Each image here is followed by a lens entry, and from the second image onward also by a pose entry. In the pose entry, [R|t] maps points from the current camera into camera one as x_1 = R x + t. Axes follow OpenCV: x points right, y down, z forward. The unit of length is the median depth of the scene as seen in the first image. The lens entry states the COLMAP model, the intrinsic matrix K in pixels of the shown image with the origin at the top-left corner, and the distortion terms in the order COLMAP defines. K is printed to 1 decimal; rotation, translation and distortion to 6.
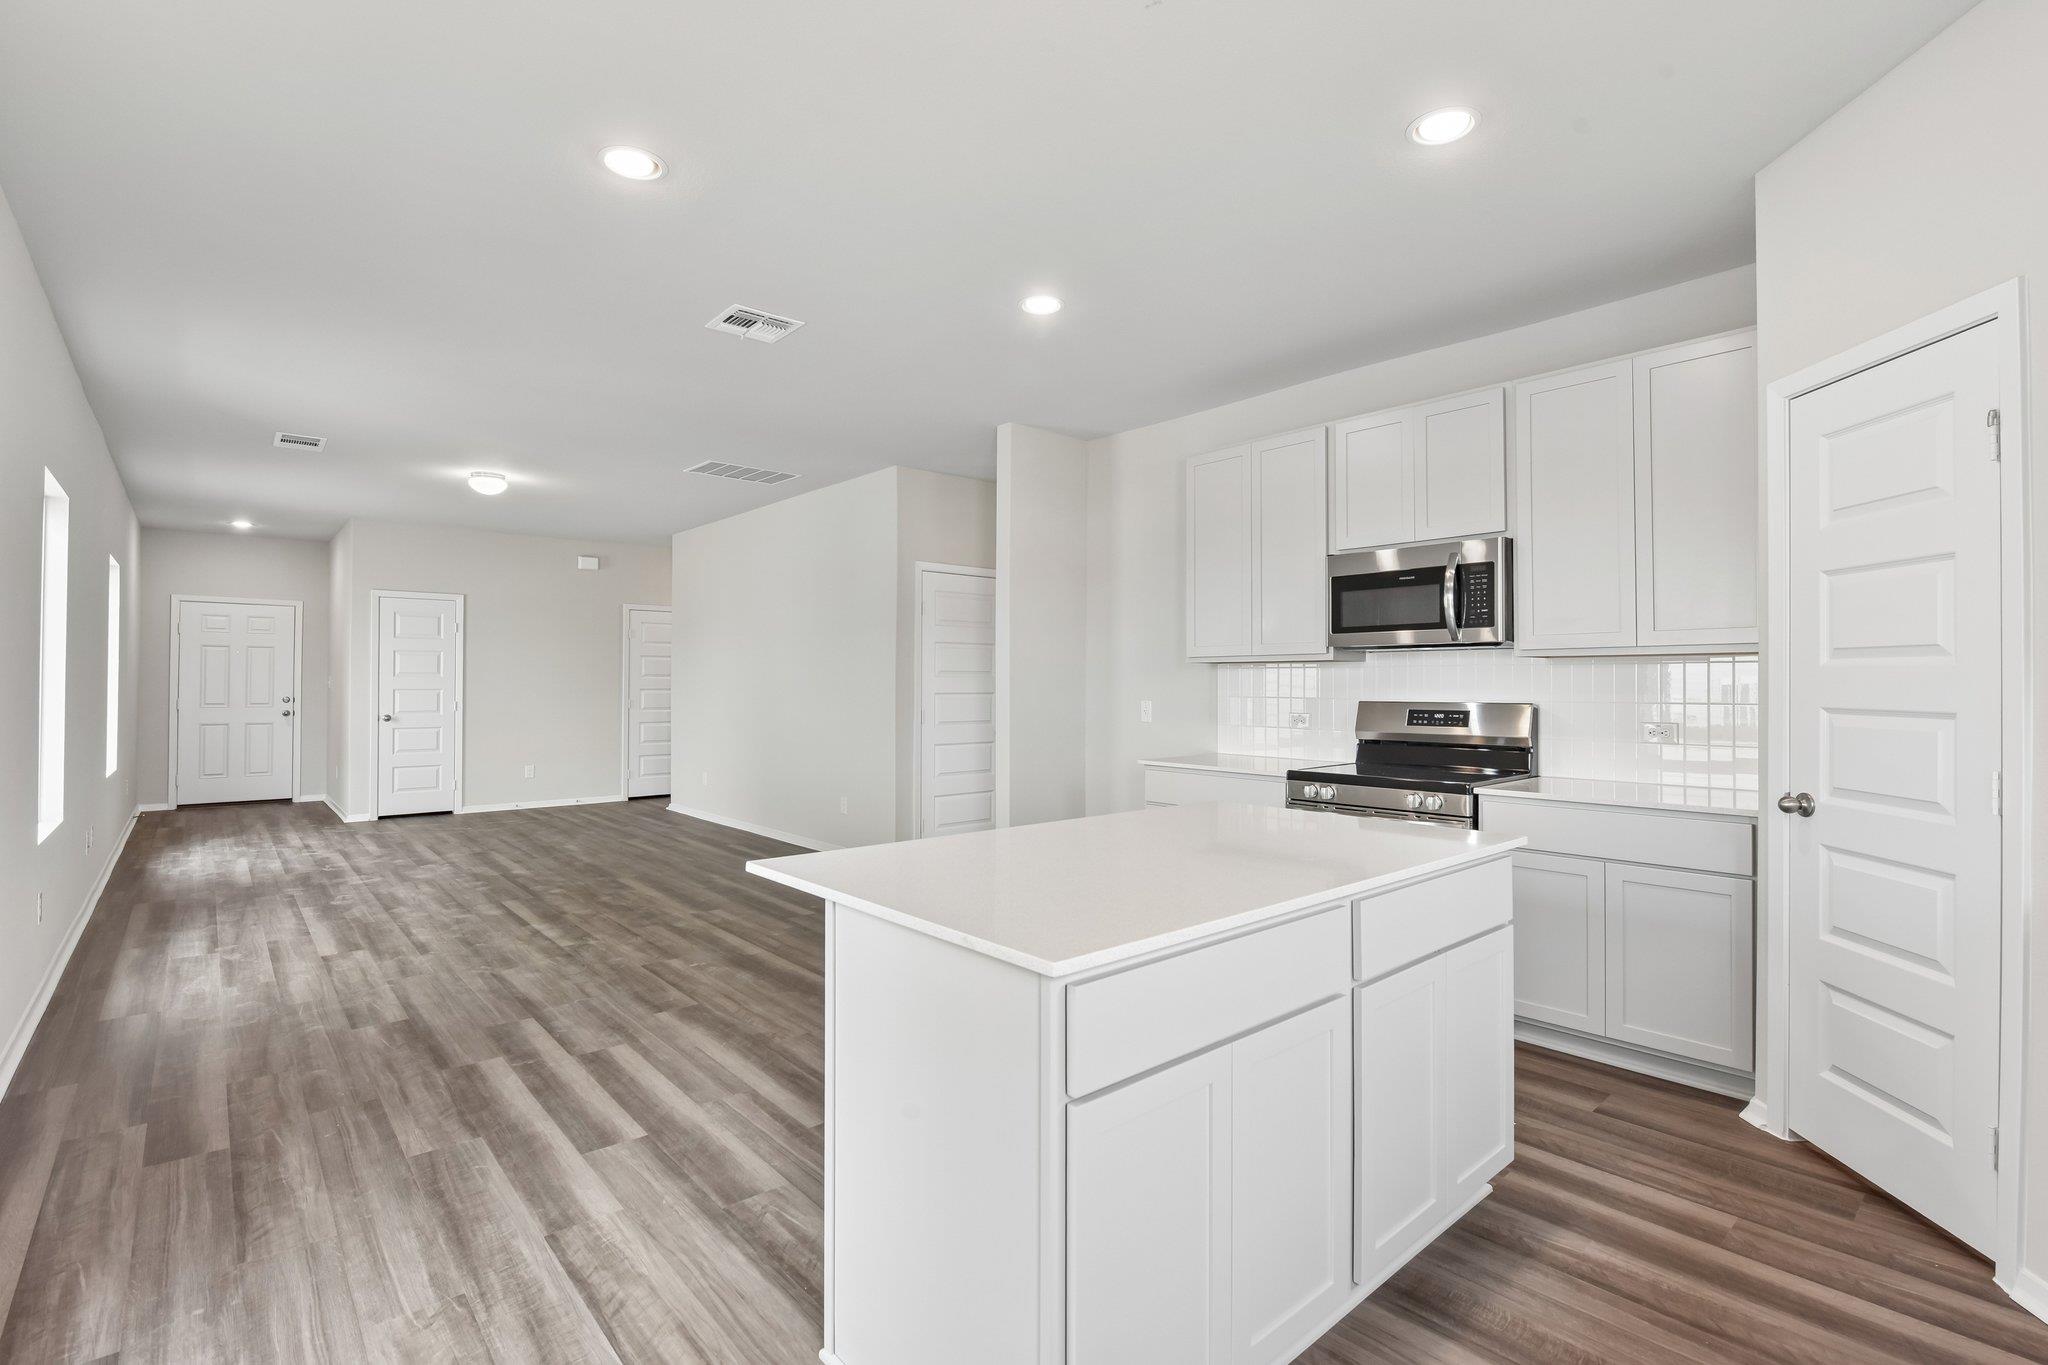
lens RADIAL K [[944.3, 0, 1036.9], [0, 944.3, 678.1], [0, 0, 1]] dist [-0.001672, 0.000067]
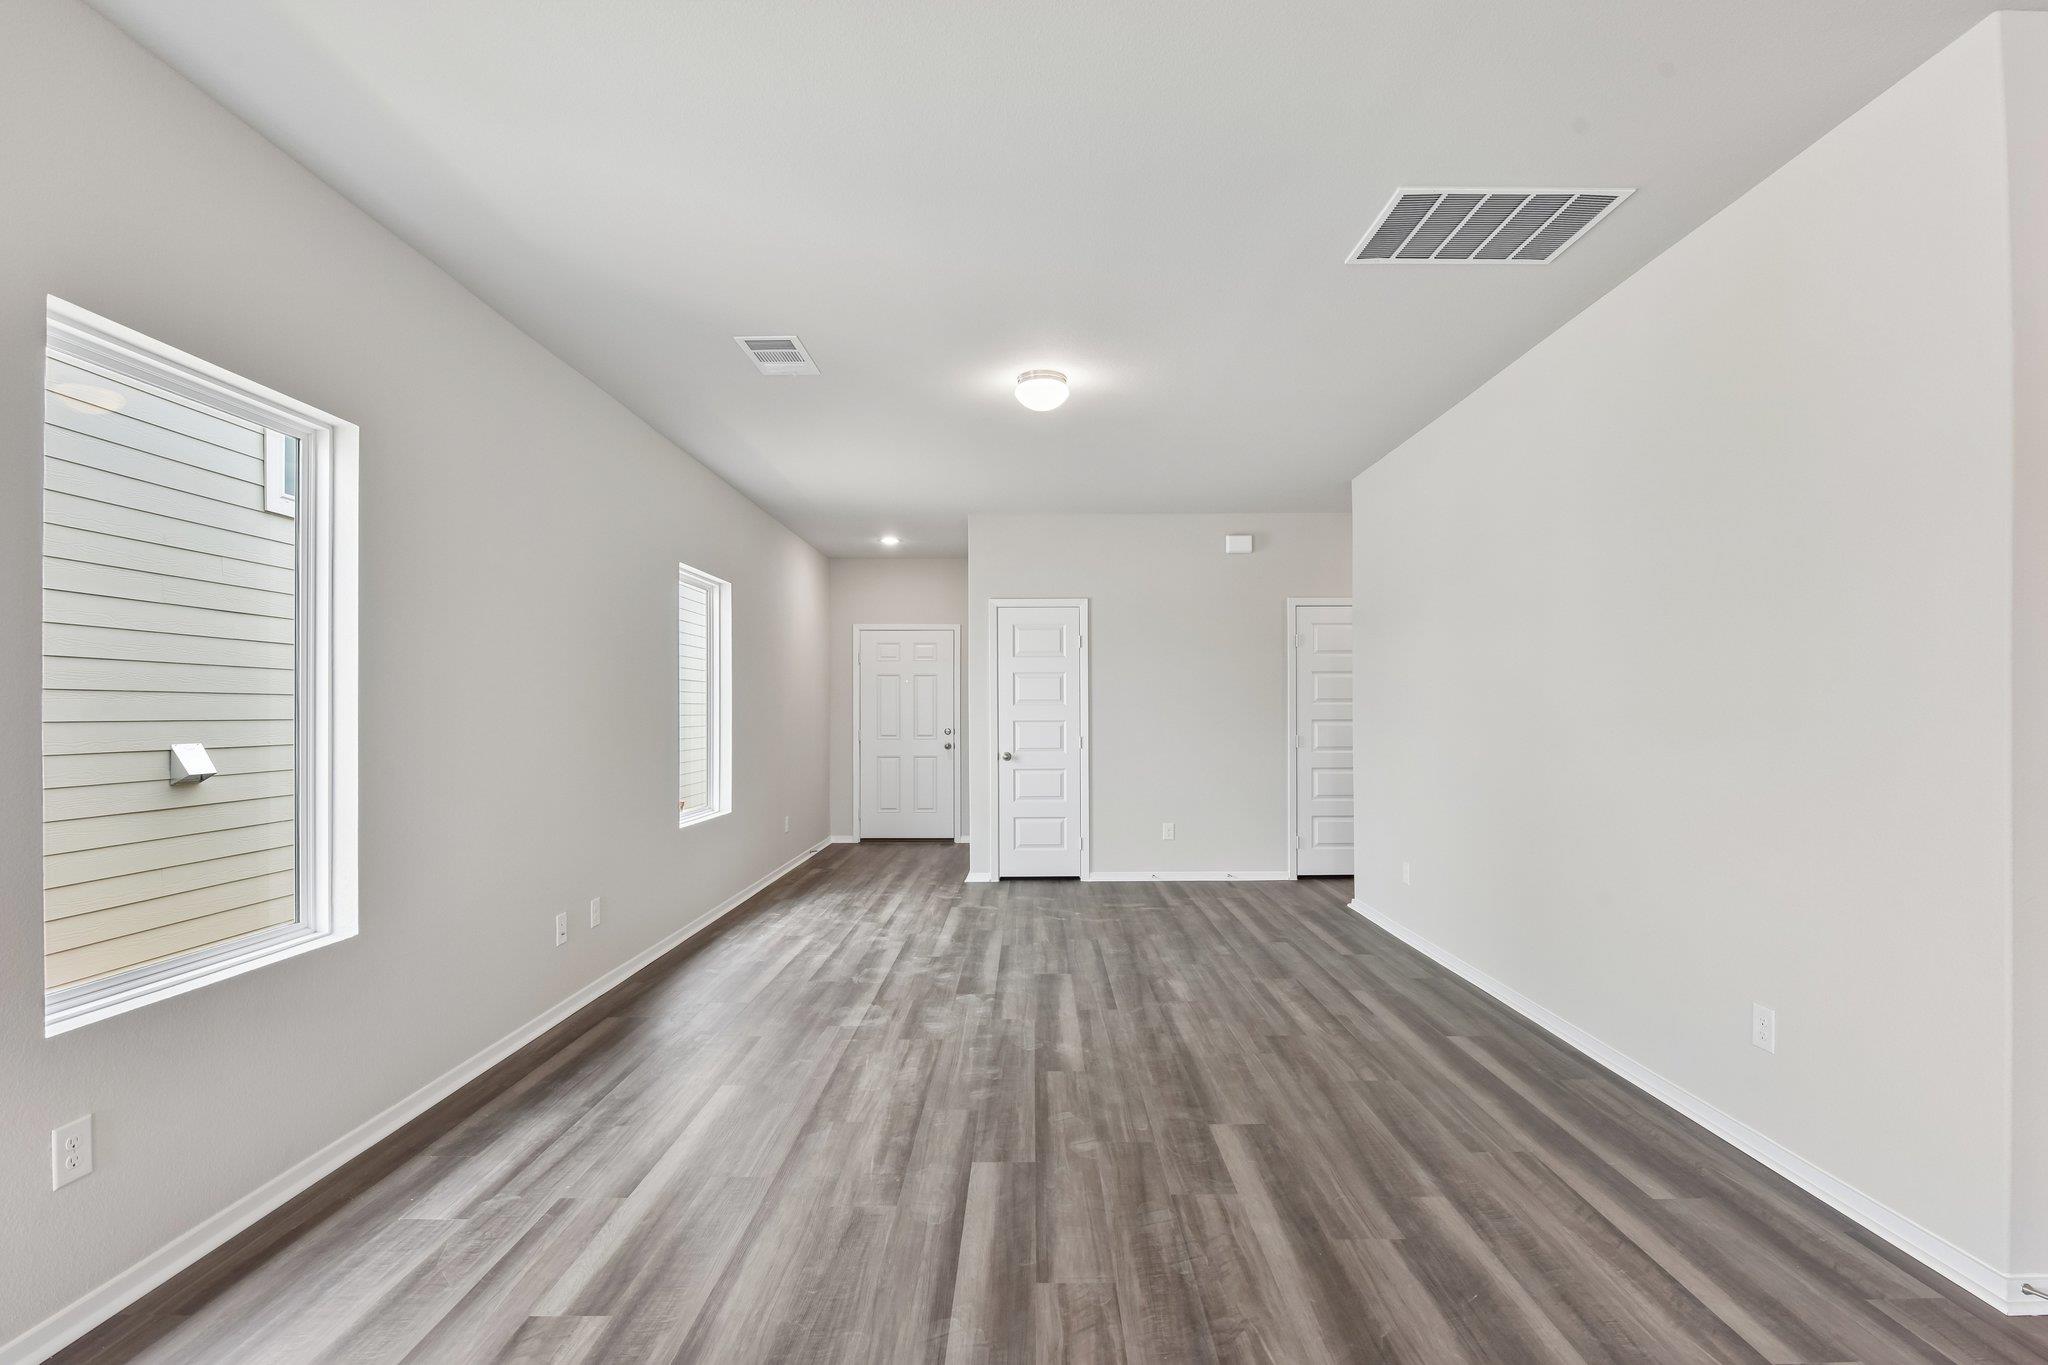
lens RADIAL K [[924.1, 0, 1018.6], [0, 924.1, 701.9], [0, 0, 1]] dist [-0.020942, -0.000155]
pose [[0.738197, -0.013276, -0.674454, -0.161763], [0.009537, 0.999912, -0.009244, 0.003425], [0.674517, 0.000392, 0.738259, 0.466336]]
